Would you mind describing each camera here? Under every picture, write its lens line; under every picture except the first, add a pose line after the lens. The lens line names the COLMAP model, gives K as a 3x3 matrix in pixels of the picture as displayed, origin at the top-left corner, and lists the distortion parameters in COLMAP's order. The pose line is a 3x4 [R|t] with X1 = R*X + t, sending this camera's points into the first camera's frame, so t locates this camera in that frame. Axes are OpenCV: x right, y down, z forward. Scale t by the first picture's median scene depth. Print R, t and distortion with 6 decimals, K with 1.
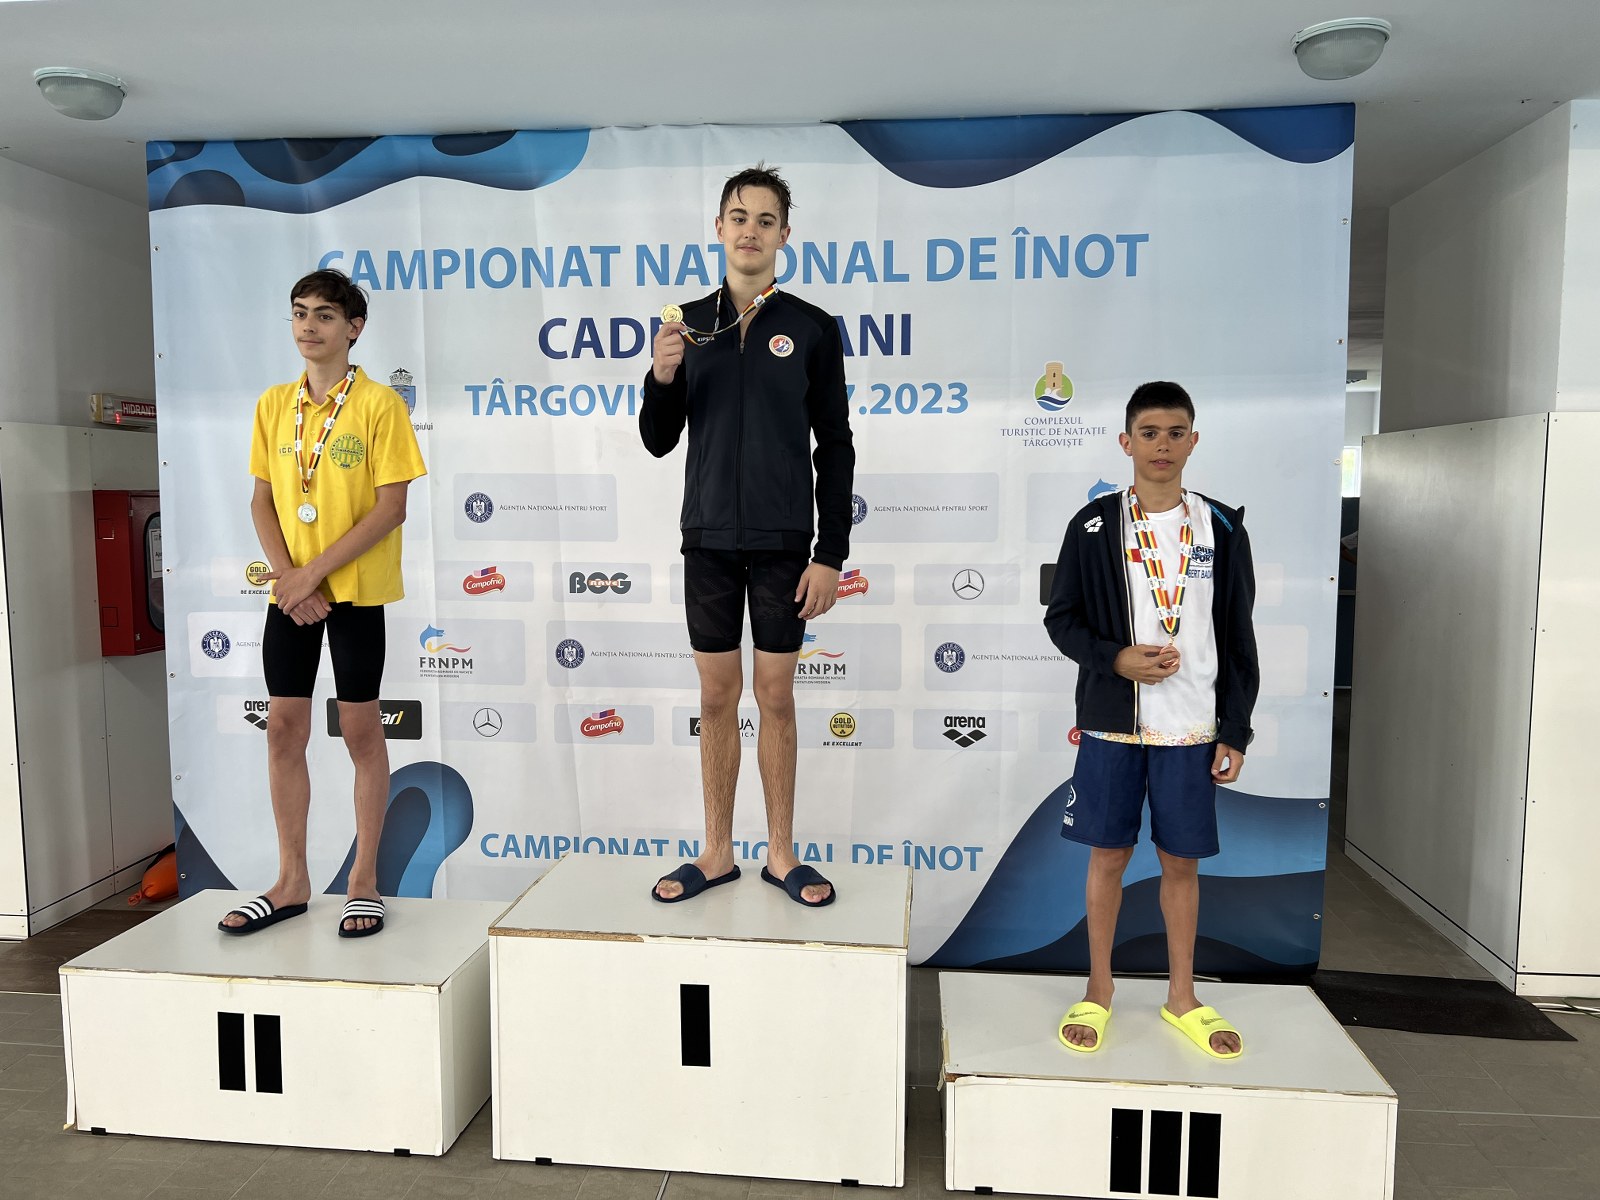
lens RADIAL K [[1241.3, 0, 777.6], [0, 1241.3, 607.4], [0, 0, 1]] dist [0.032248, -0.033638]
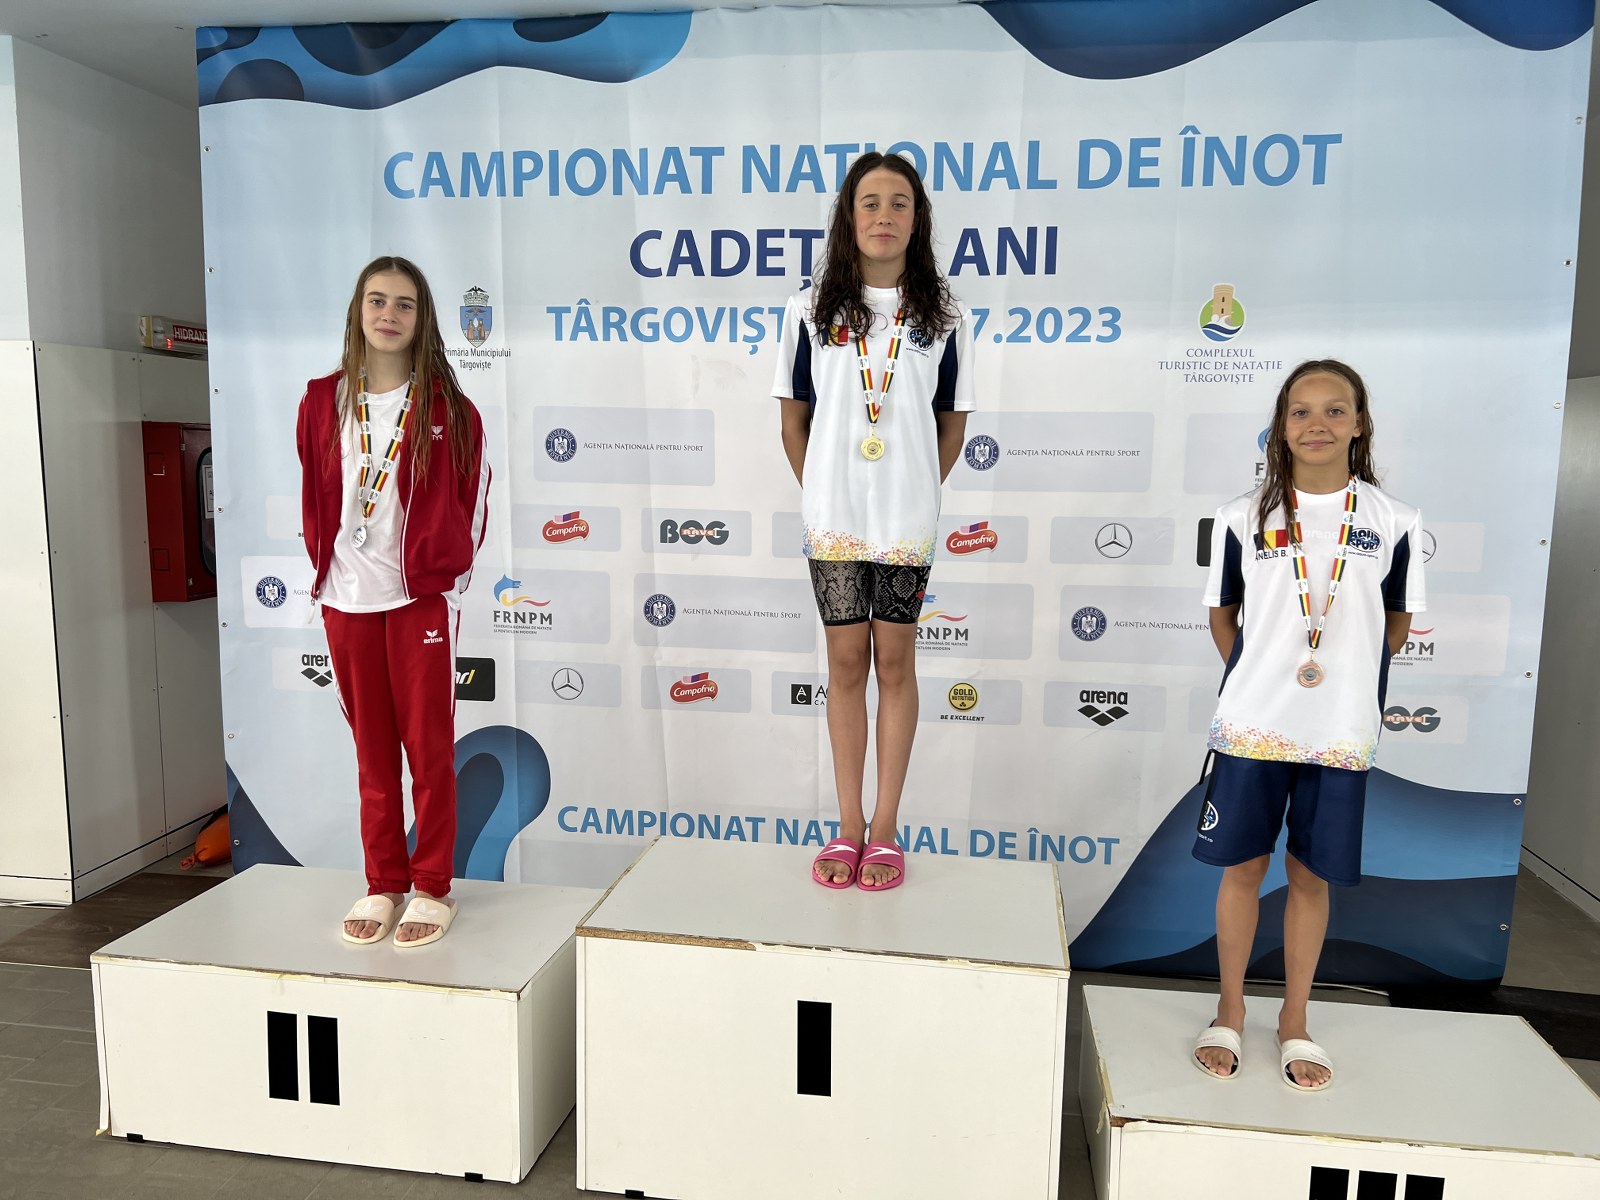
lens RADIAL K [[1241.3, 0, 794.3], [0, 1241.3, 613.4], [0, 0, 1]] dist [0.032248, -0.033638]
pose [[0.999215, 0.020094, -0.034152, -0.040394], [-0.018703, 0.999002, 0.040566, 0.001437], [0.034933, -0.039895, 0.998593, 0.111148]]
